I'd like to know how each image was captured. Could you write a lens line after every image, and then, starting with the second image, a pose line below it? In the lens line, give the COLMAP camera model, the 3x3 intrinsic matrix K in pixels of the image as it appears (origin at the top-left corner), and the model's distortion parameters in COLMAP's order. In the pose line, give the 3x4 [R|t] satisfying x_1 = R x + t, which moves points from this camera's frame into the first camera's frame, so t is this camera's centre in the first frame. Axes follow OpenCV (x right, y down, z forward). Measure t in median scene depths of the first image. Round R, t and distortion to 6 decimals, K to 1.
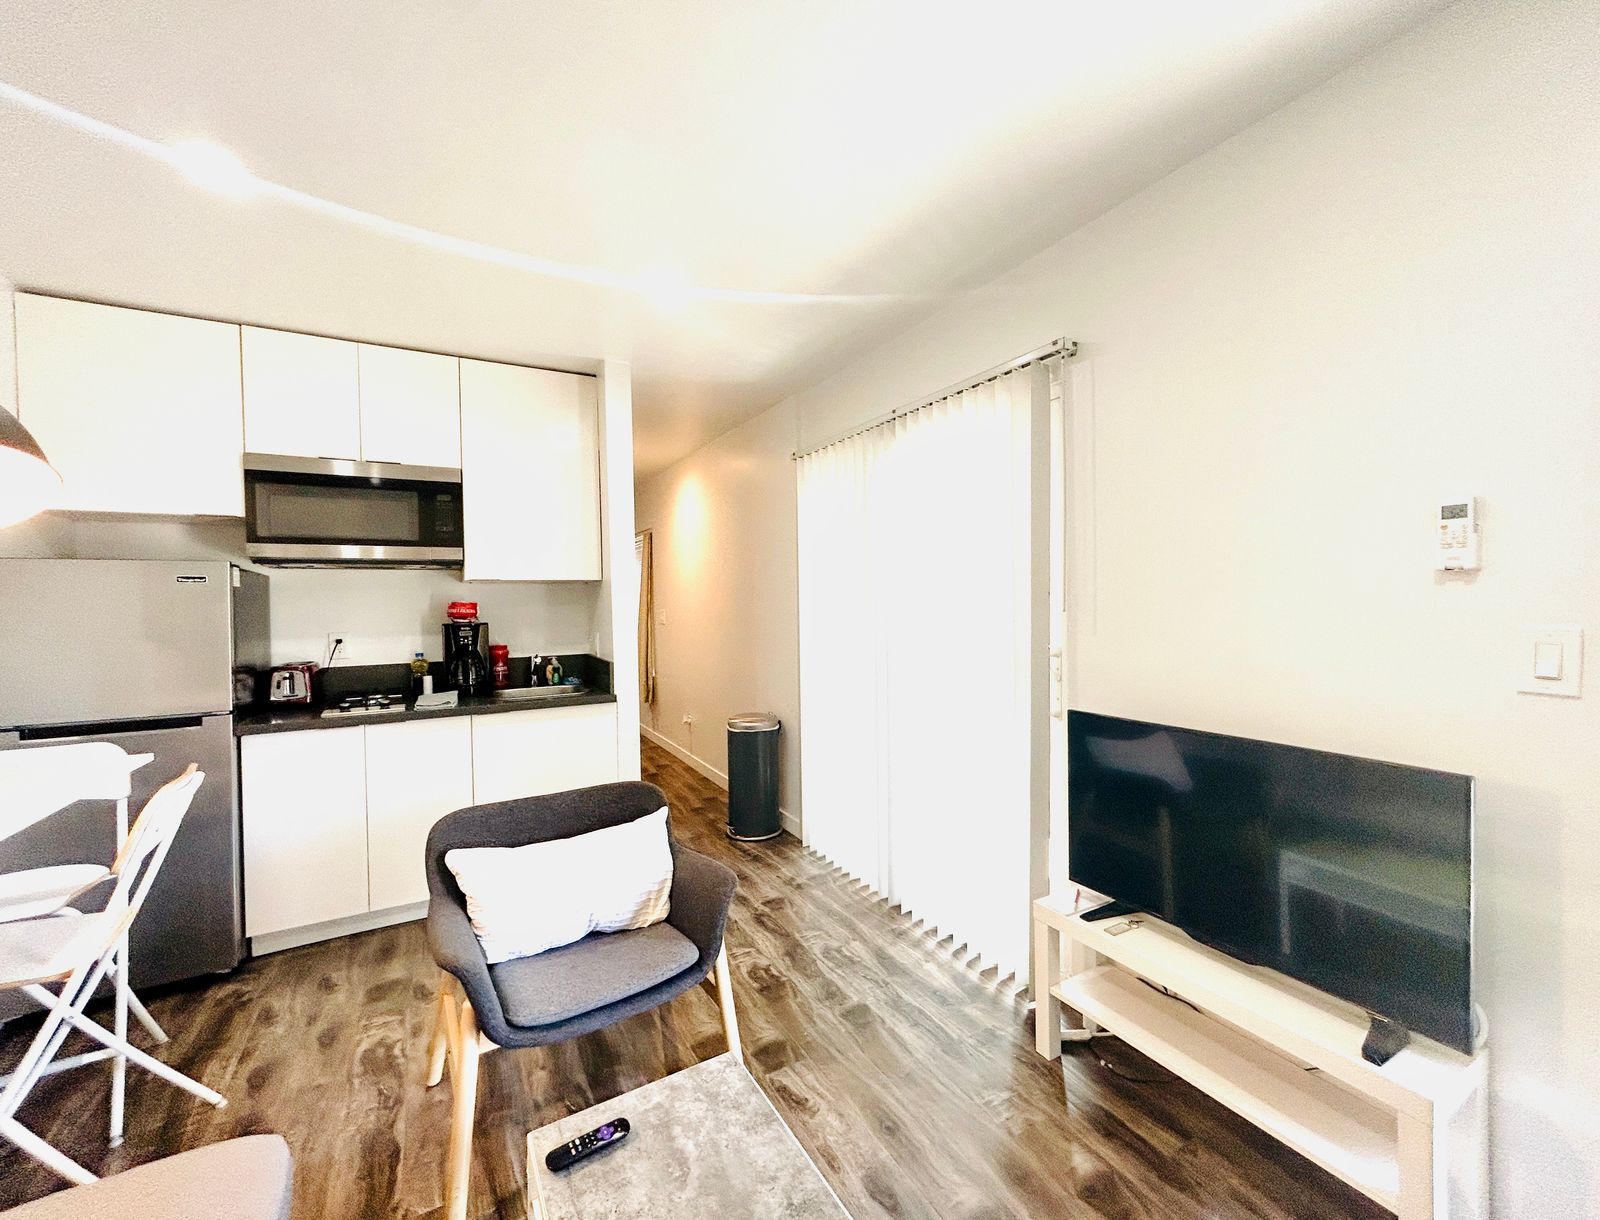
lens RADIAL K [[656.4, 0, 806.5], [0, 656.4, 607.8], [0, 0, 1]] dist [0.000941, 0.000634]
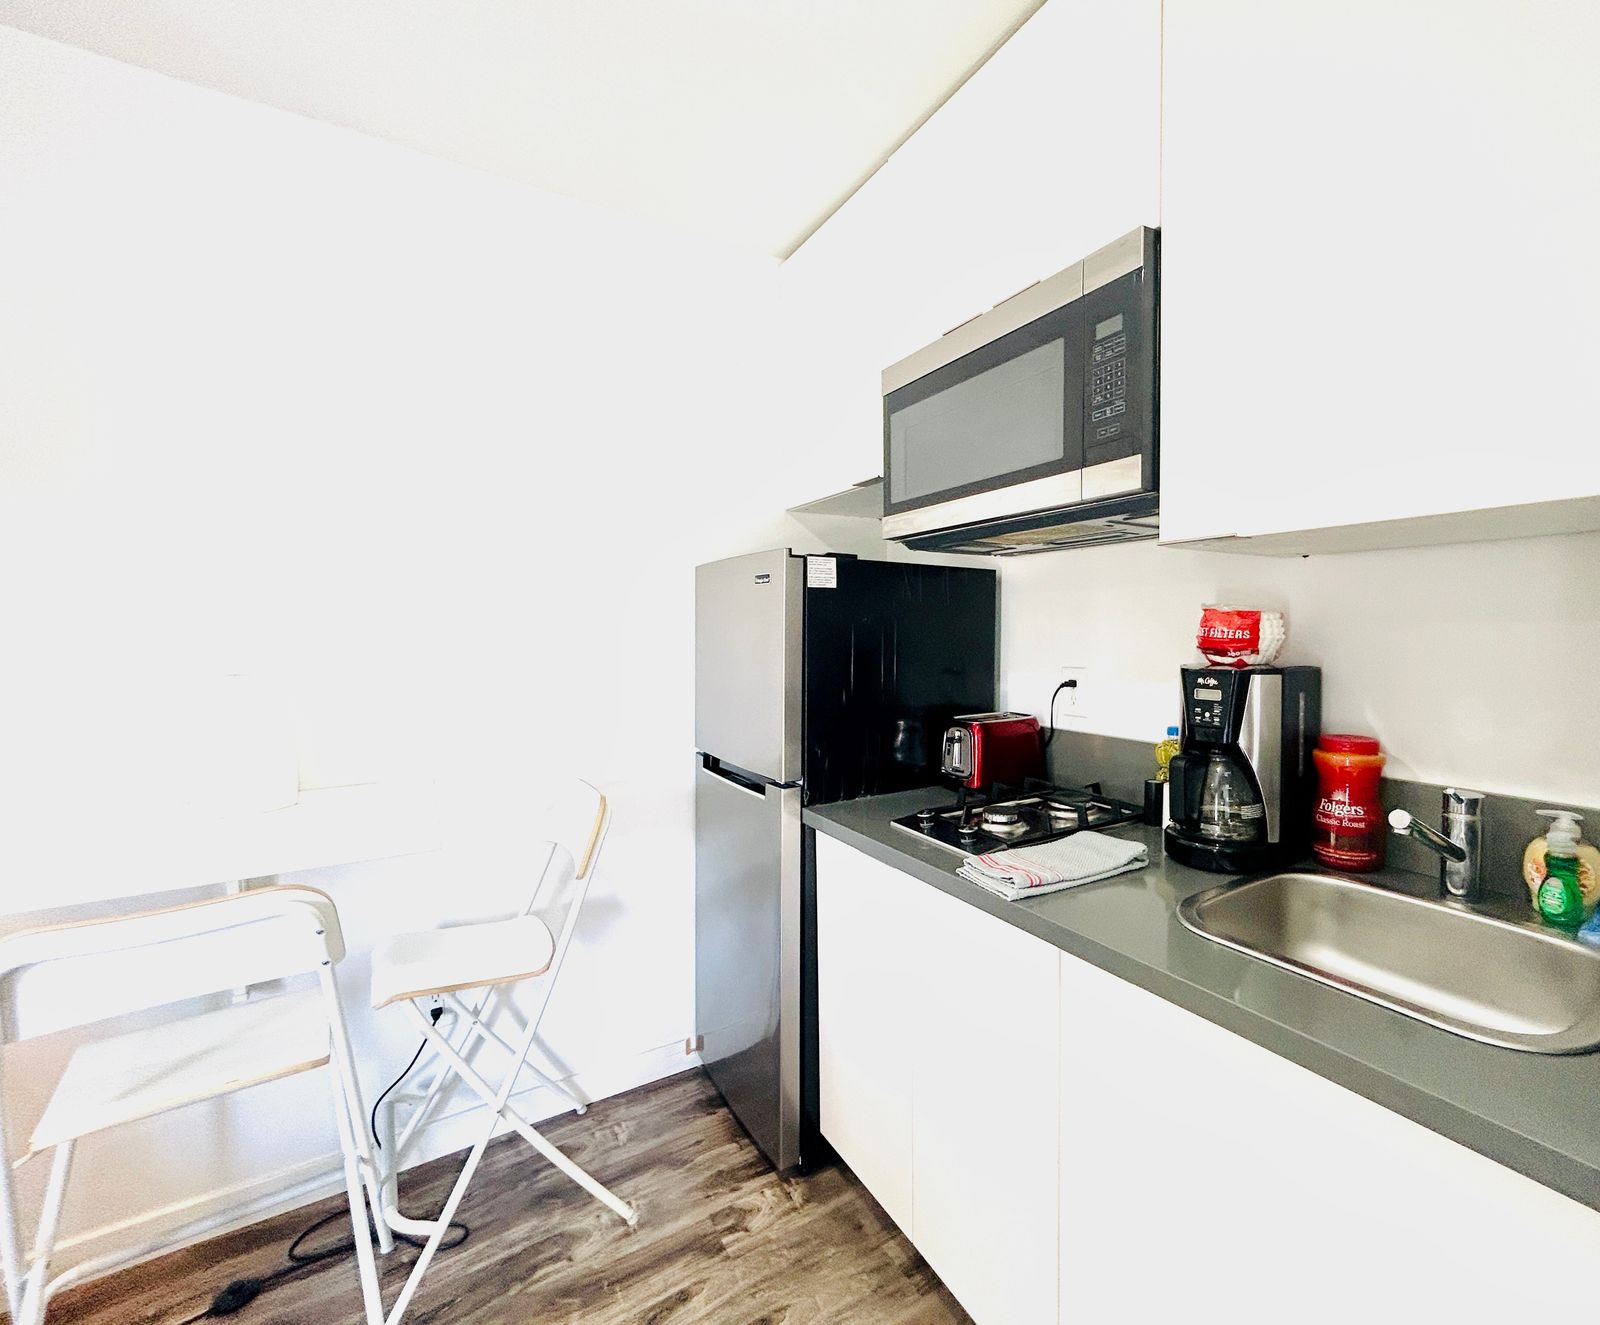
lens RADIAL K [[738.9, 0, 802.5], [0, 738.9, 663.4], [0, 0, 1]] dist [-0.001291, 0.000320]
pose [[0.073788, 0.065883, -0.995095, -0.140229], [-0.000051, 0.997816, 0.066060, -0.005794], [0.997274, -0.004824, 0.073630, 0.811314]]
